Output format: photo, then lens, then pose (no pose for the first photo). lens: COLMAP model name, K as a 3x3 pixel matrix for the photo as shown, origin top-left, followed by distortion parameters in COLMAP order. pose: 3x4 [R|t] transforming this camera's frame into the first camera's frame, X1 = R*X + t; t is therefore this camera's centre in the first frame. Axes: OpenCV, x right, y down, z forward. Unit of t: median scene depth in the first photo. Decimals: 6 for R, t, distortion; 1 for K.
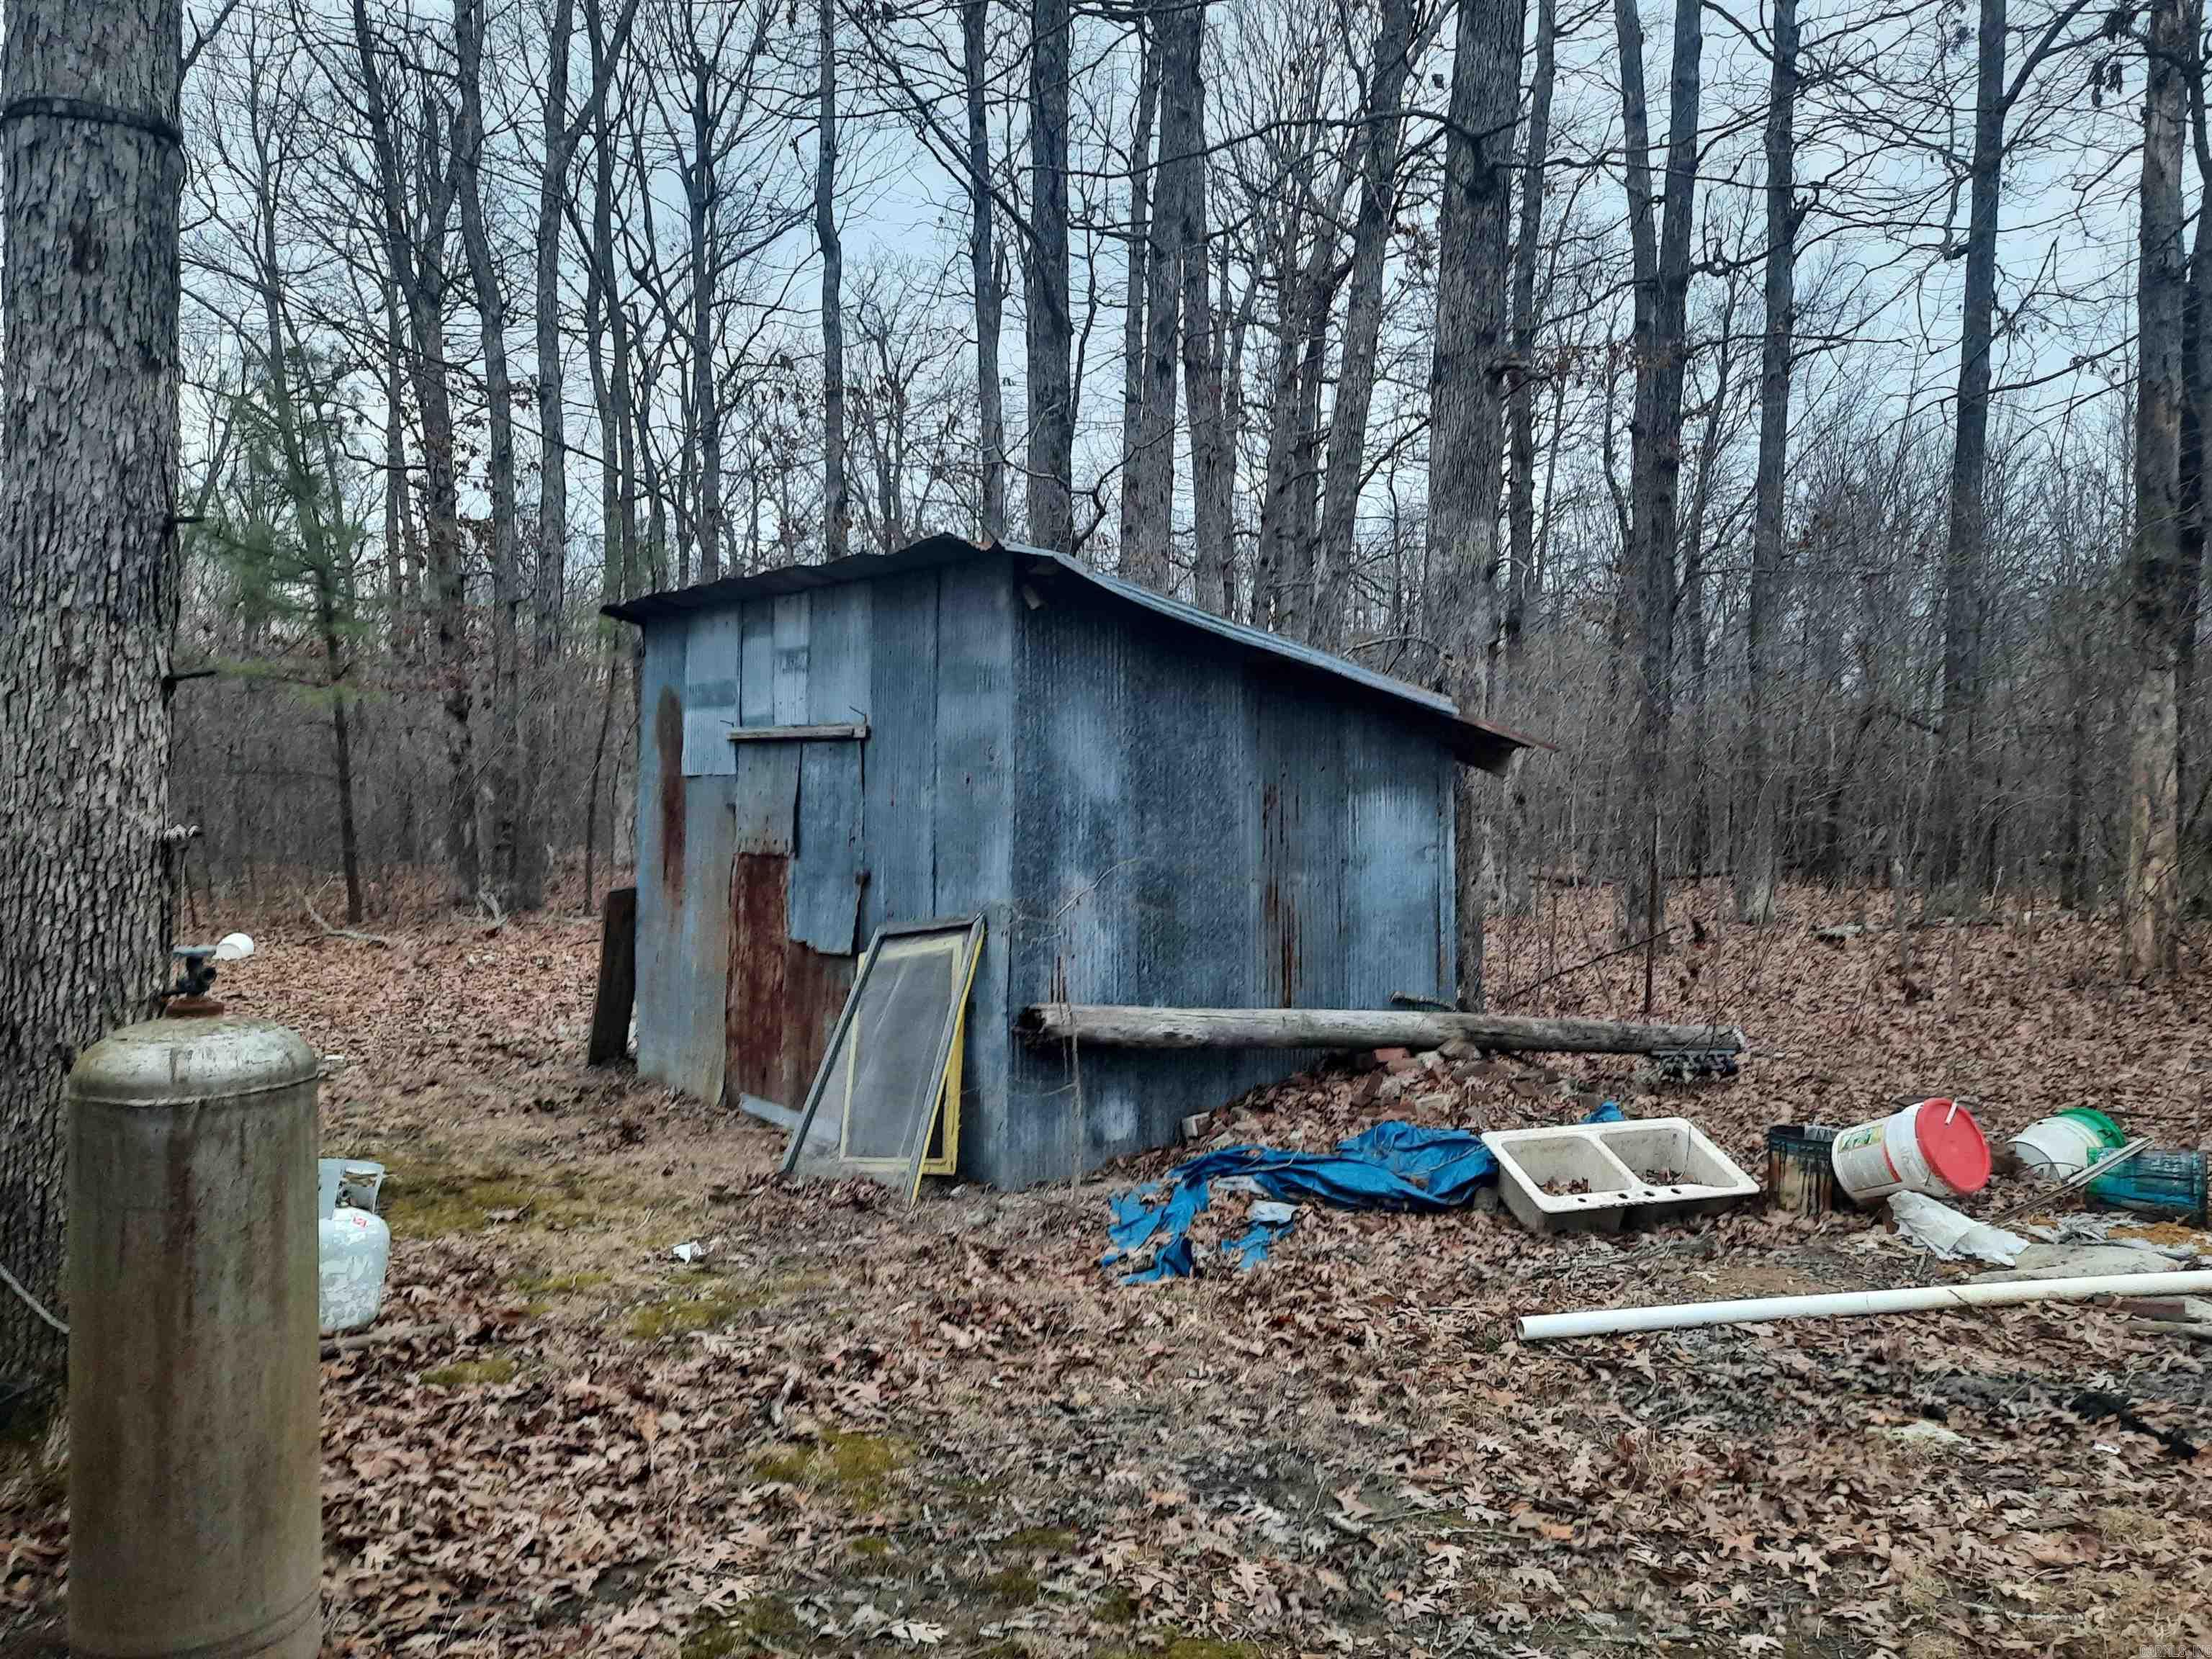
lens RADIAL K [[1634.0, 0, 1105.5], [0, 1634.0, 828.2], [0, 0, 1]] dist [0.051883, -0.046603]
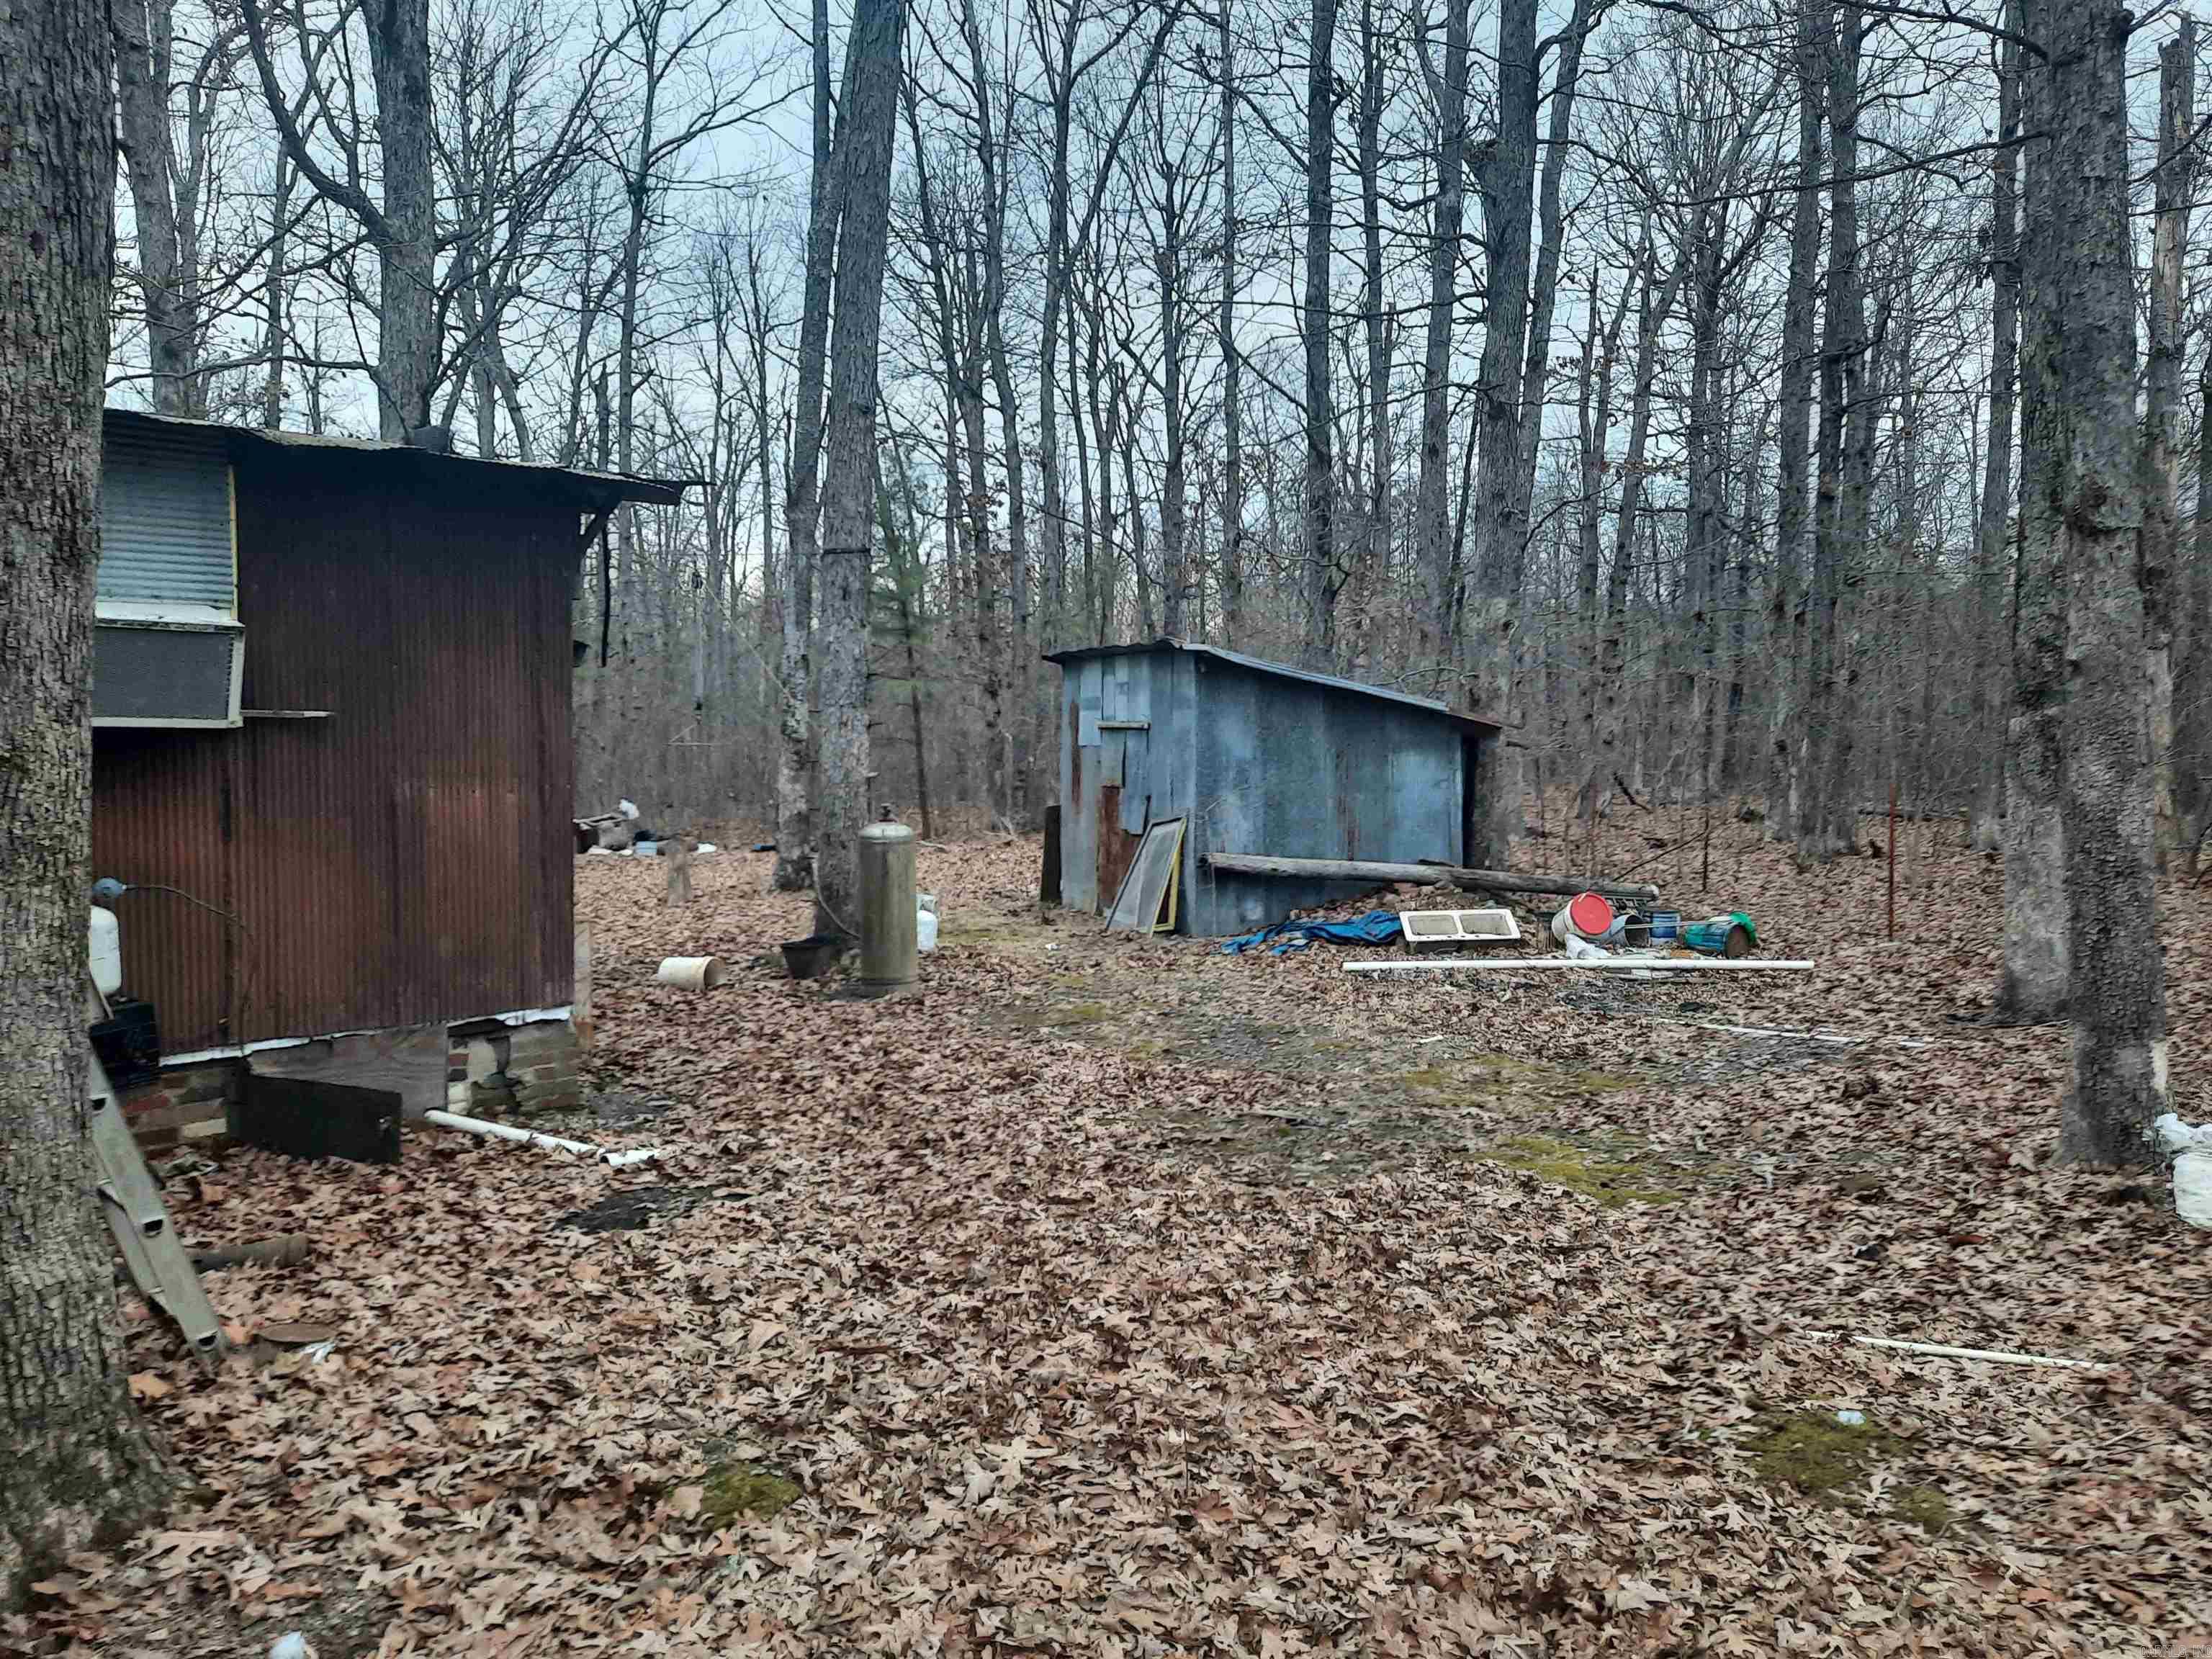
lens RADIAL K [[1634.0, 0, 1103.0], [0, 1634.0, 832.2], [0, 0, 1]] dist [0.051883, -0.046603]
pose [[0.948976, 0.004154, -0.315320, 0.429661], [0.007495, 0.999334, 0.035722, 0.000841], [0.315258, -0.036263, 0.948313, -0.931106]]
